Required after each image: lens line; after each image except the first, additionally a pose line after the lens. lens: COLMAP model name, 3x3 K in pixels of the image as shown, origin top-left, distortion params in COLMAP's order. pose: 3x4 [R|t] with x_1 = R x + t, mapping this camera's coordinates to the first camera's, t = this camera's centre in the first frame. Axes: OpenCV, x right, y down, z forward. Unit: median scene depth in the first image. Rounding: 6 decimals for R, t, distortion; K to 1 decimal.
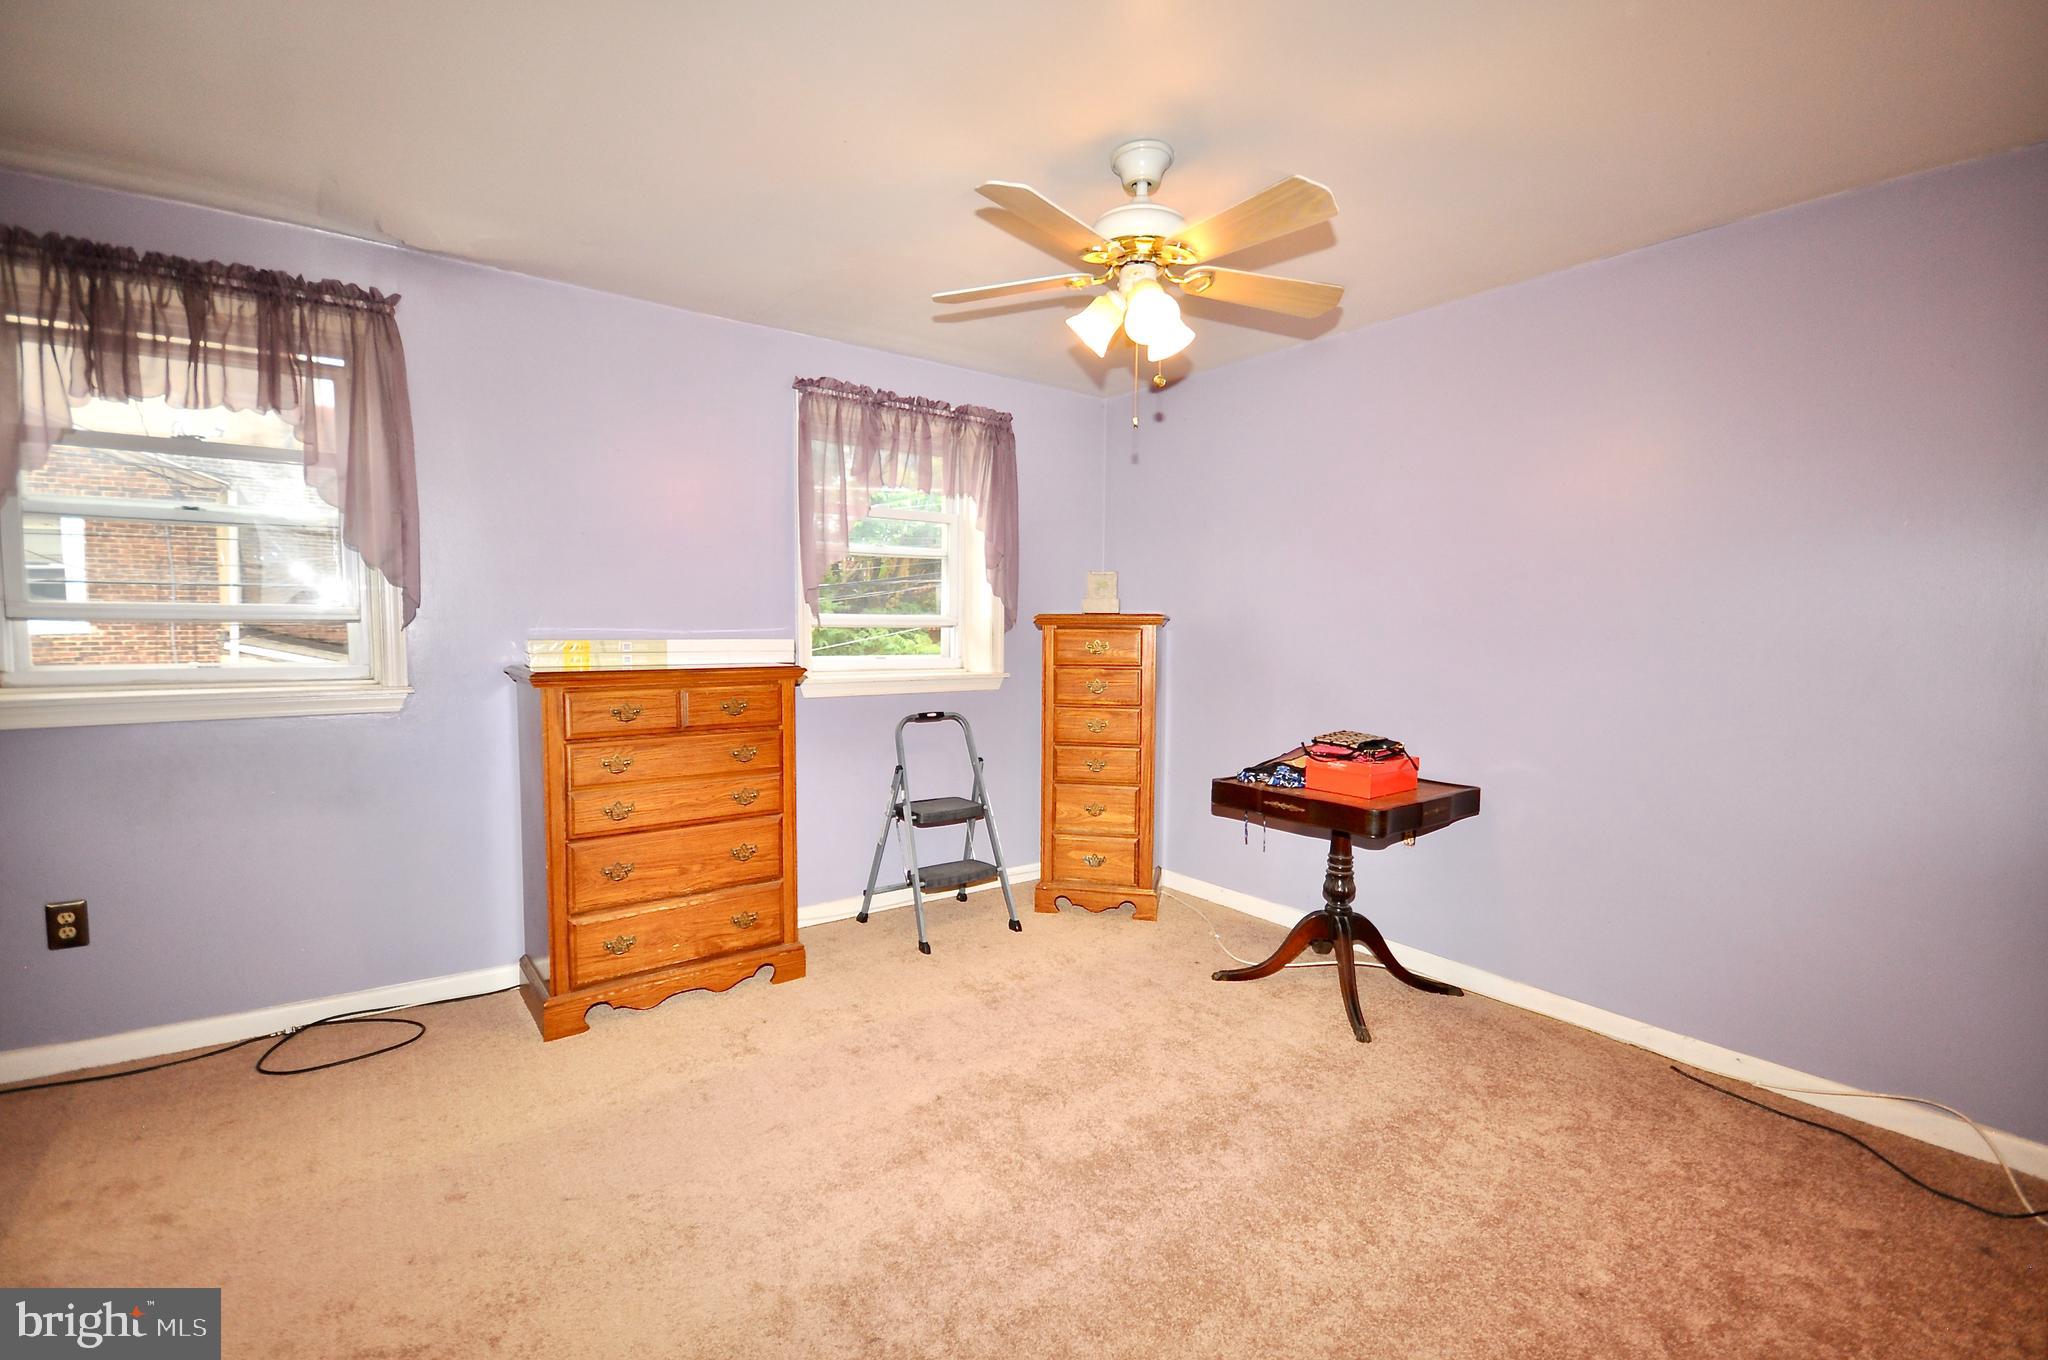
lens RADIAL K [[897.3, 0, 1021.2], [0, 897.3, 666.8], [0, 0, 1]] dist [0.020719, -0.017986]
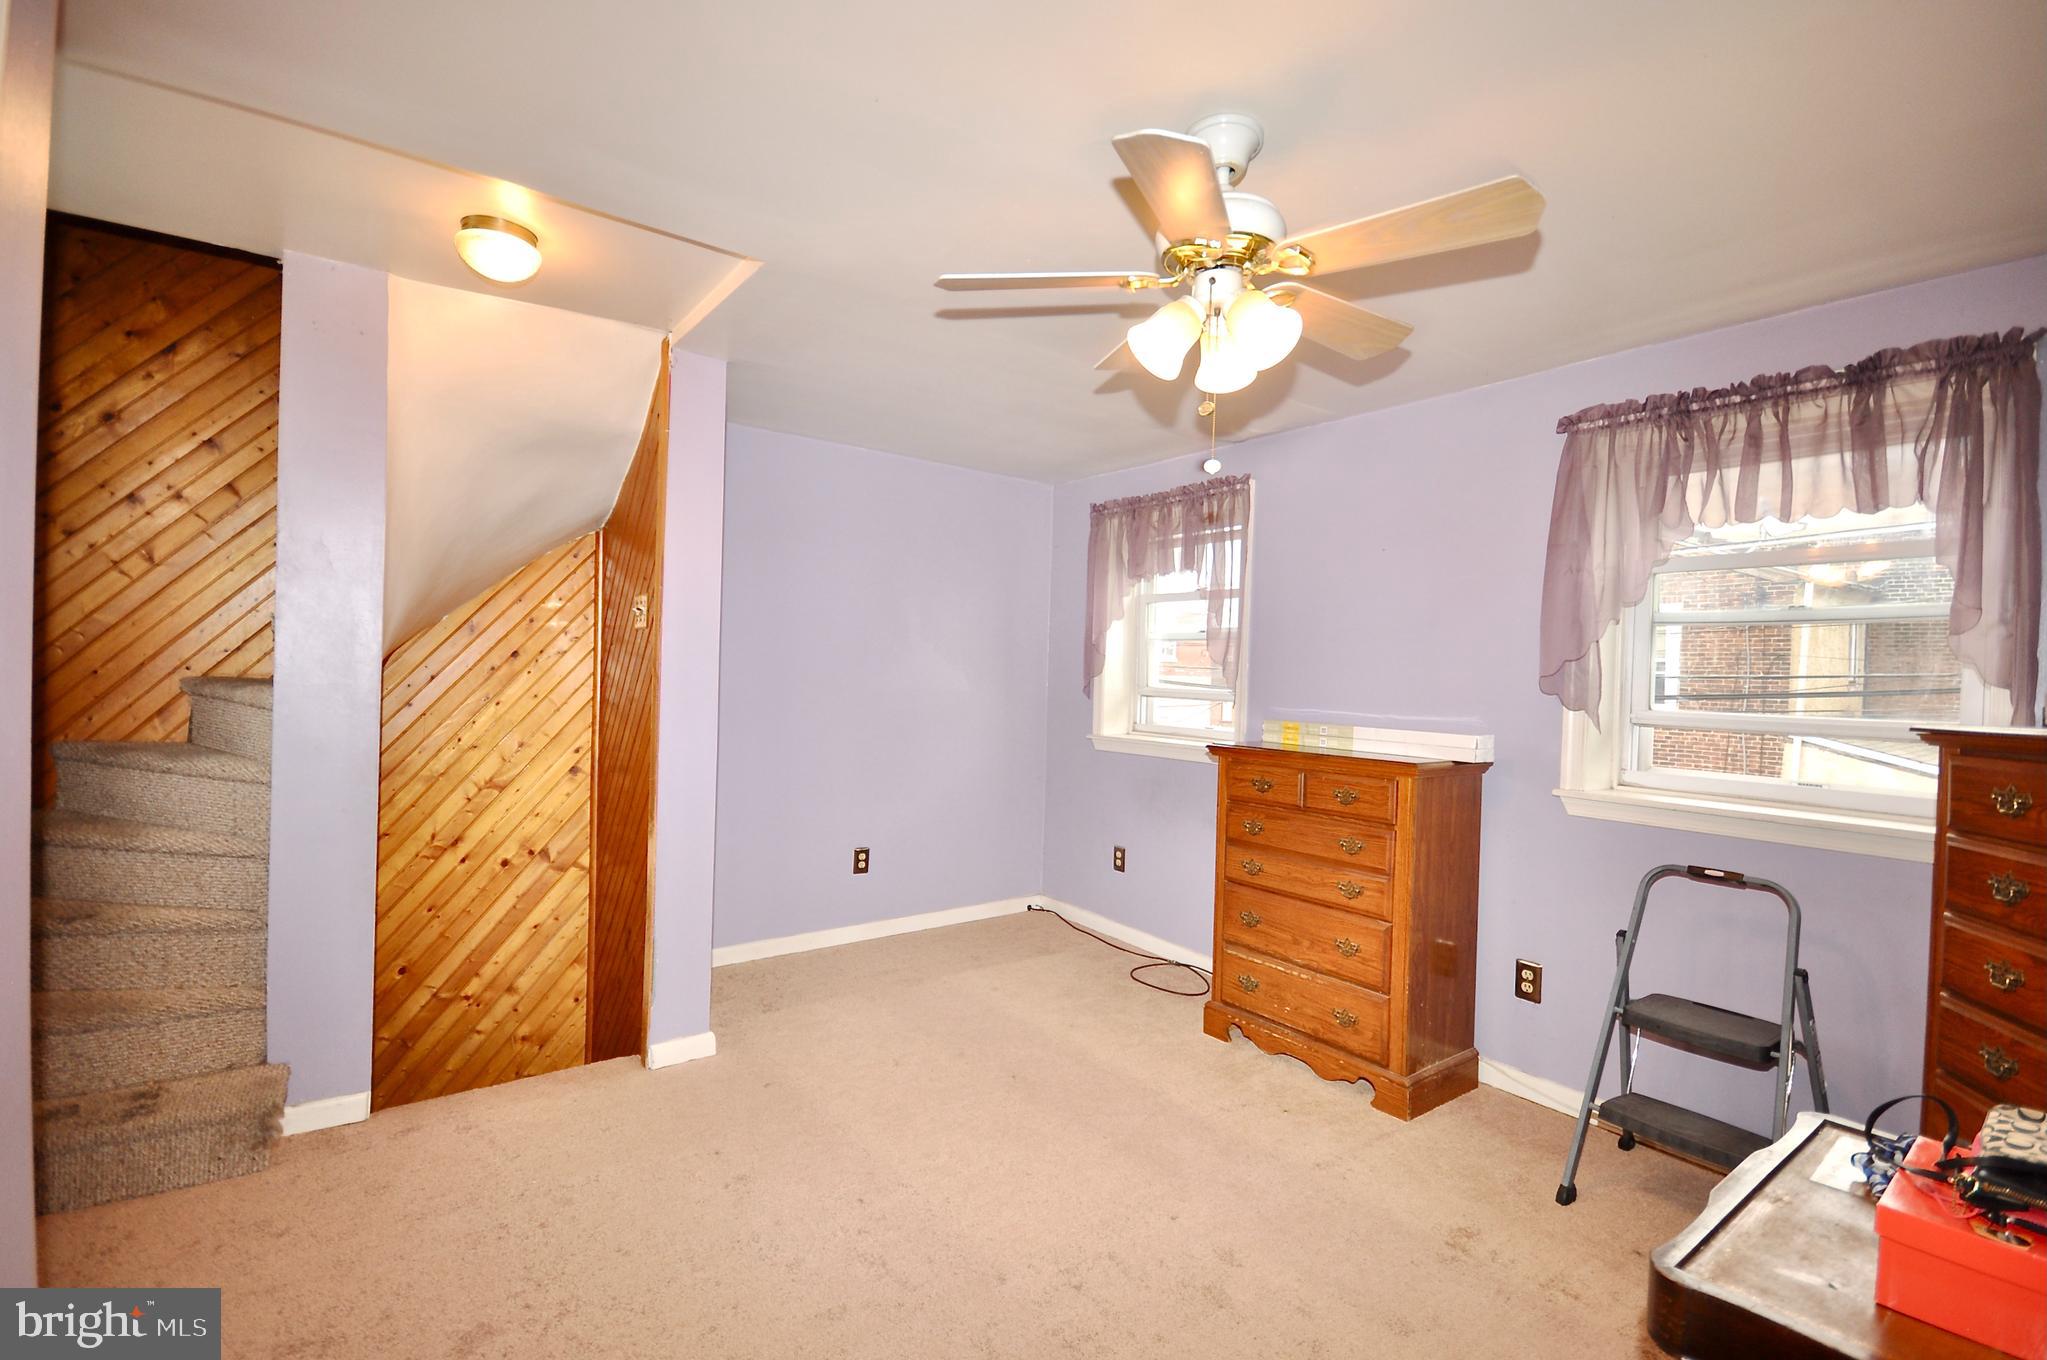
lens RADIAL K [[896.9, 0, 1020.7], [0, 896.9, 666.8], [0, 0, 1]] dist [0.020719, -0.017986]
pose [[-0.003268, -0.020756, -0.999779, 0.663201], [-0.084474, 0.996217, -0.020406, -0.045220], [0.996420, 0.084389, -0.005009, 0.620605]]
